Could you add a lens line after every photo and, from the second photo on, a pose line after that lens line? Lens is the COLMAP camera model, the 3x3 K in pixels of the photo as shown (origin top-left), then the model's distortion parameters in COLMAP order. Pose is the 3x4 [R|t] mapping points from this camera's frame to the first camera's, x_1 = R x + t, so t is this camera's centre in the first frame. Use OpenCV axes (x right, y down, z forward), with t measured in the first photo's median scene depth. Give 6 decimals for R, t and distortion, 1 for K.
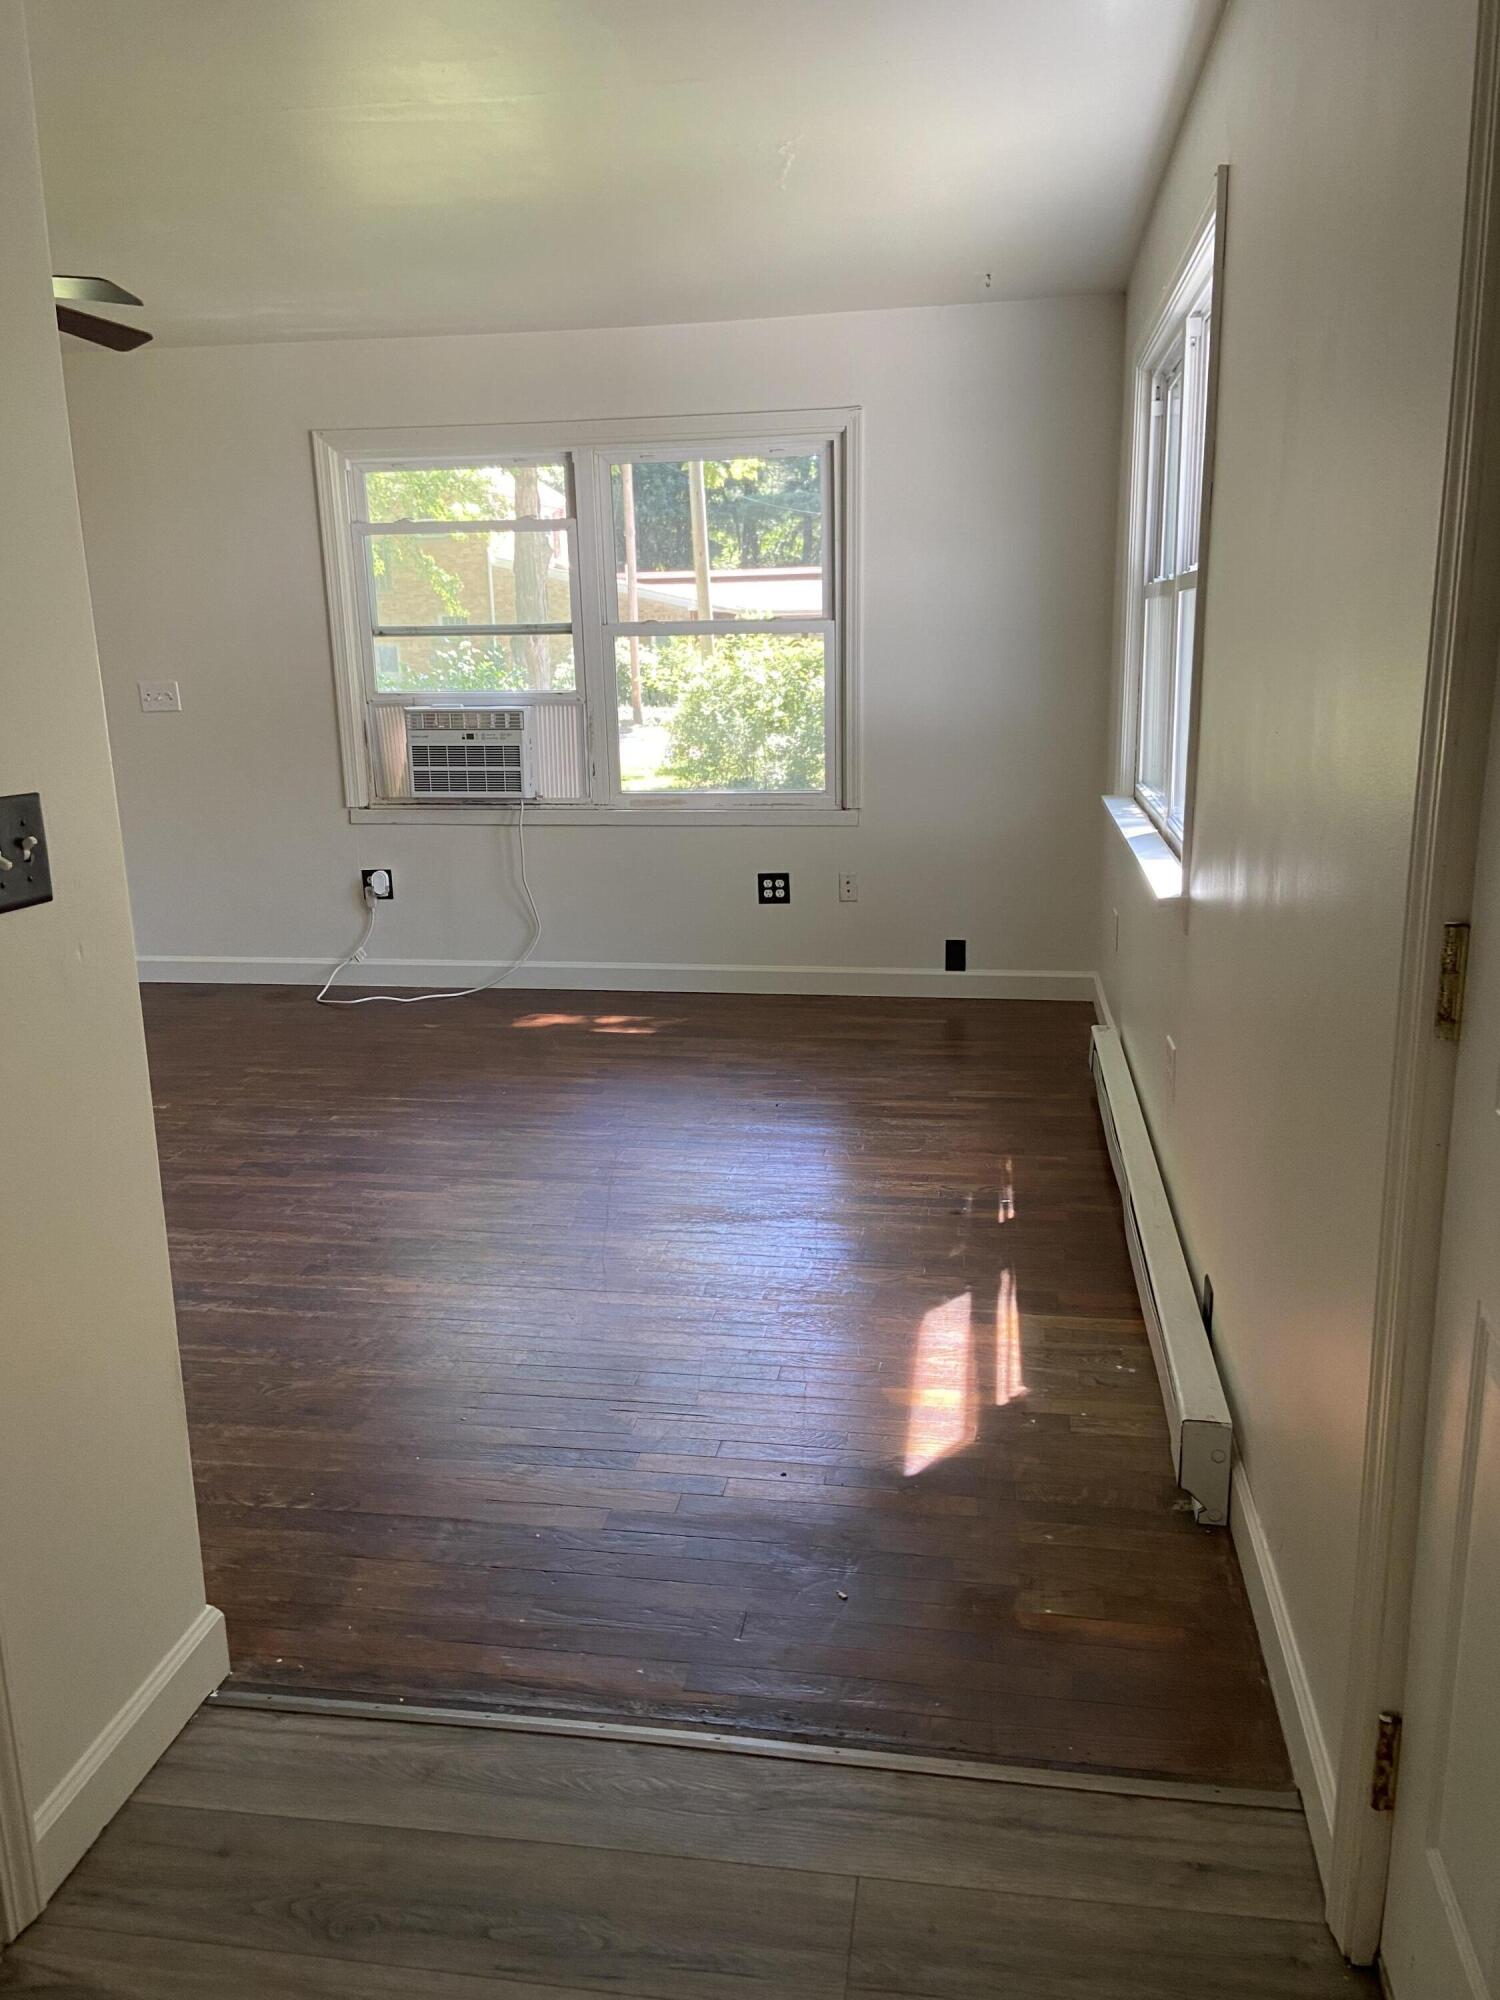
lens RADIAL K [[1504.0, 0, 733.7], [0, 1504.0, 1009.2], [0, 0, 1]] dist [0.086972, -0.088011]
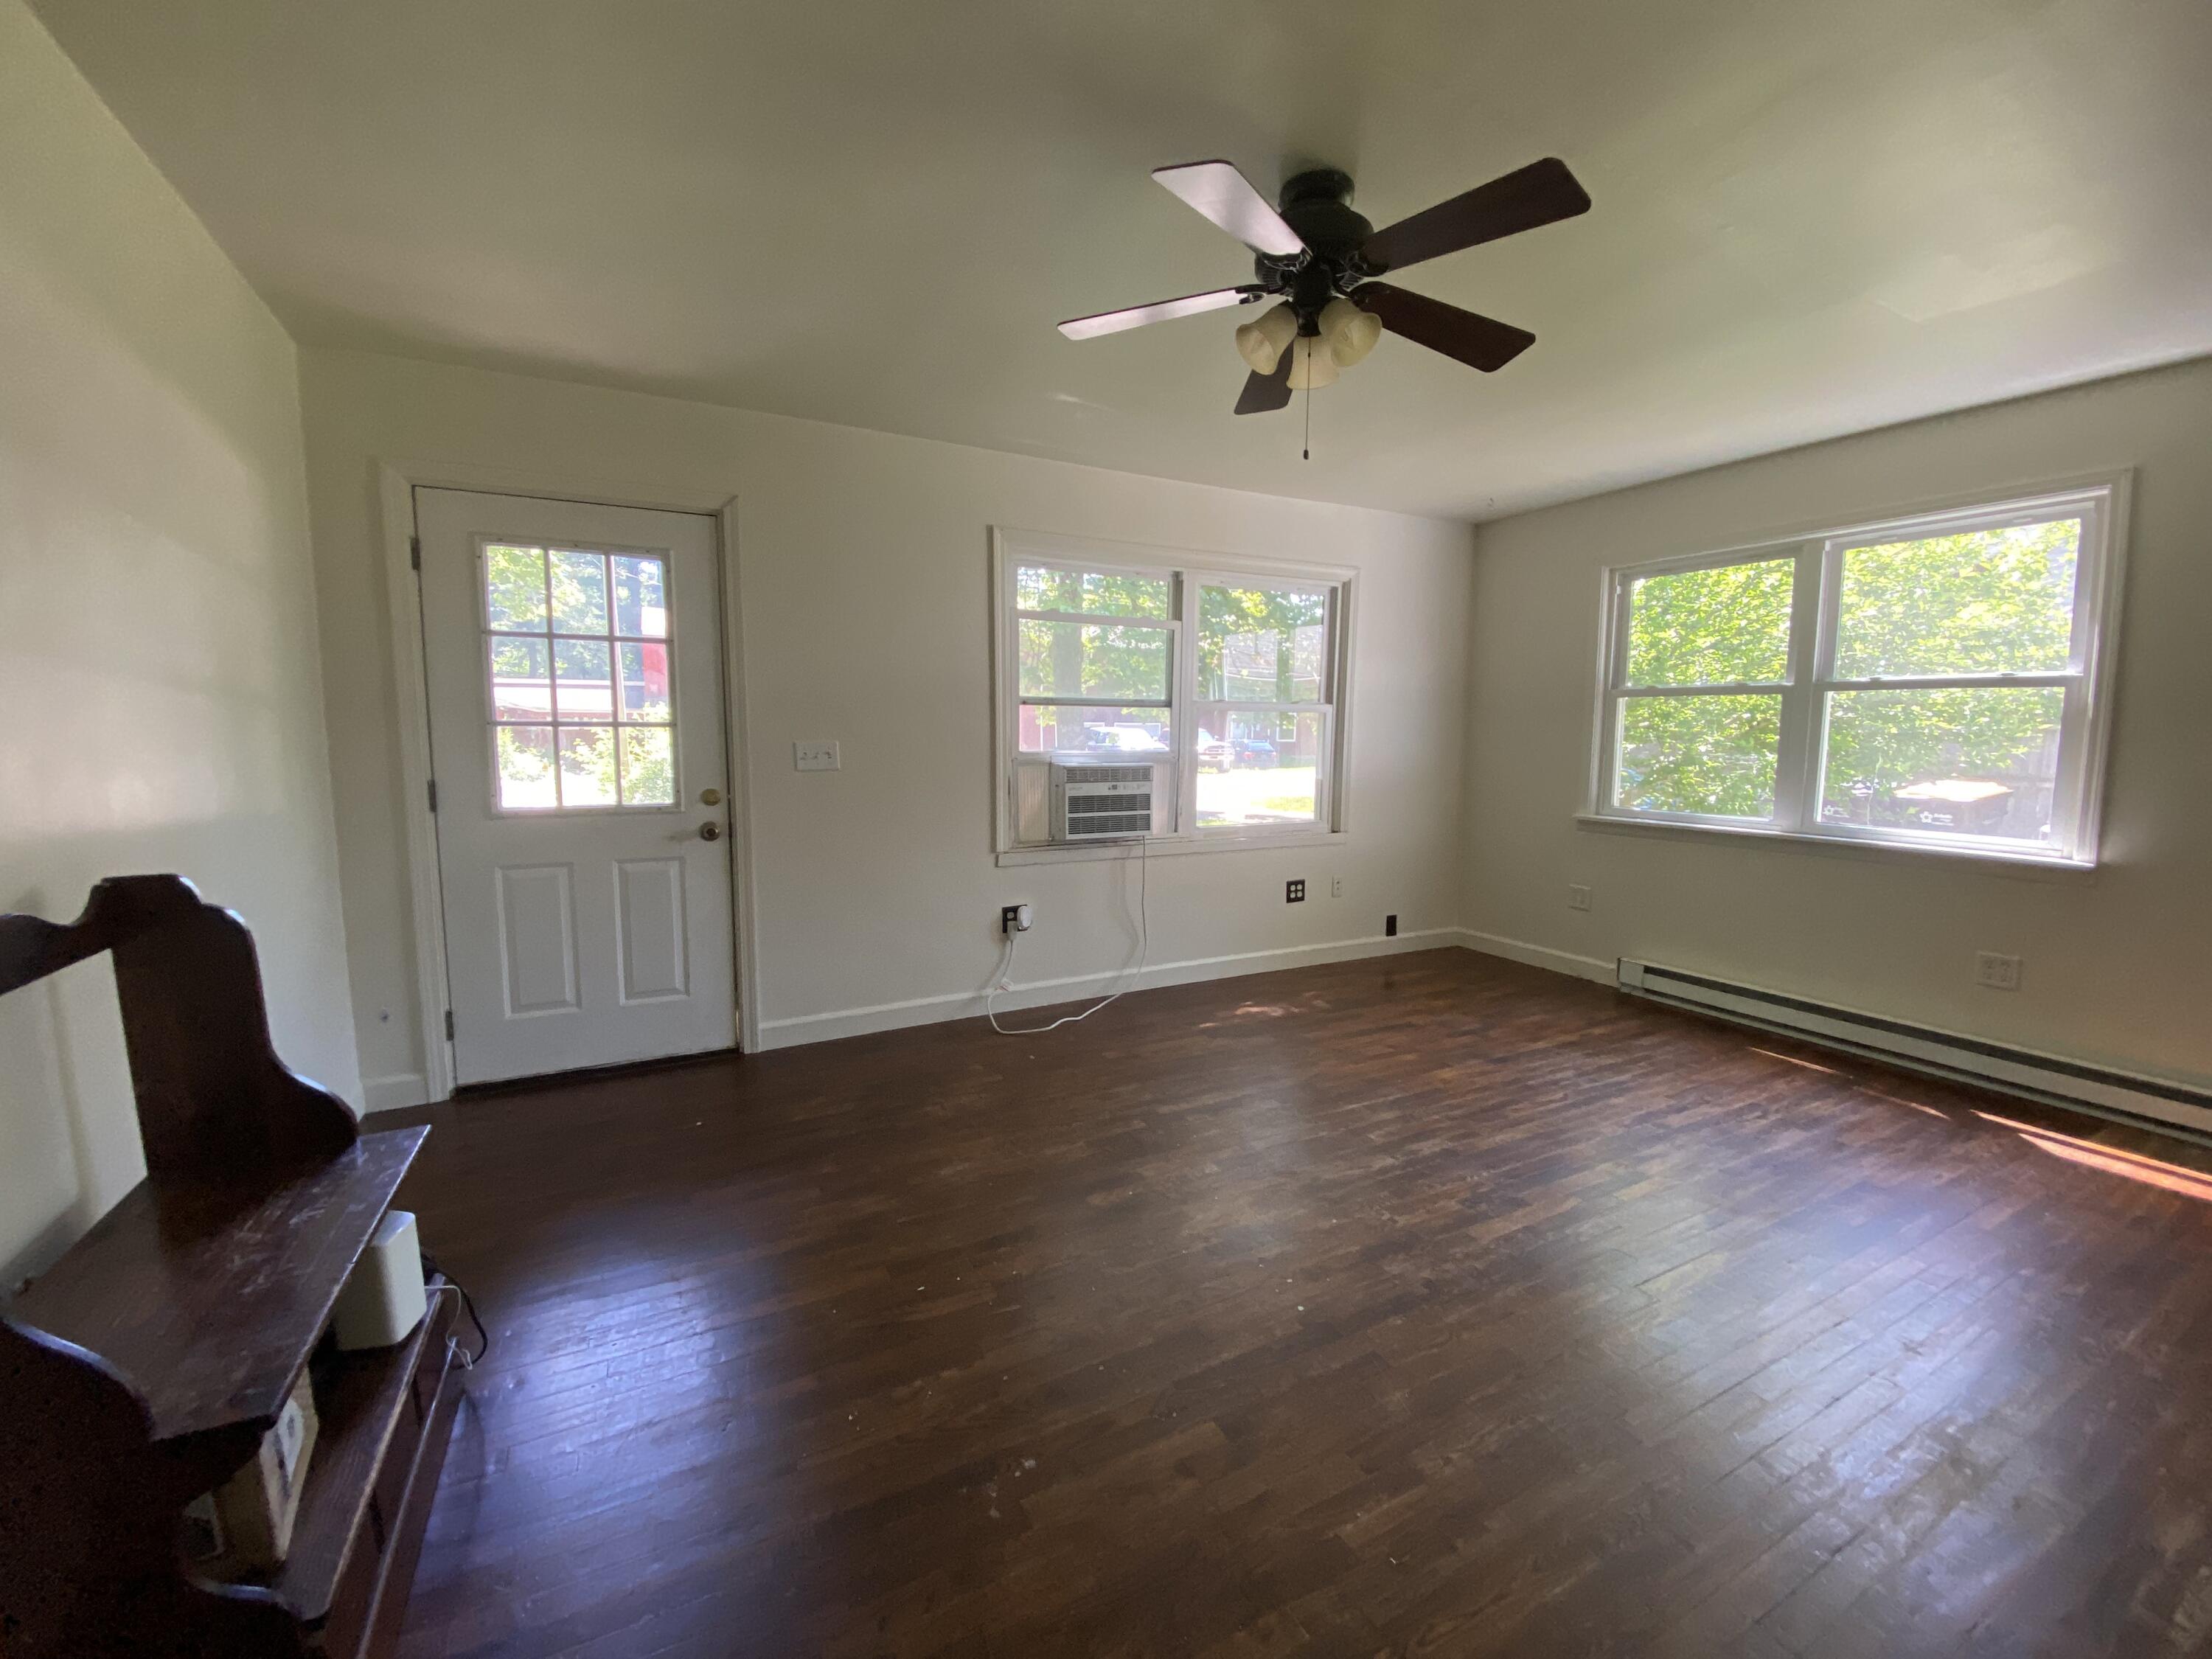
lens RADIAL K [[891.1, 0, 1101.0], [0, 891.1, 826.1], [0, 0, 1]] dist [0.026388, -0.001132]
pose [[0.800930, -0.041223, 0.597337, -0.604191], [0.124095, 0.987394, -0.098249, -0.081109], [-0.585757, 0.152818, 0.795949, 0.443535]]
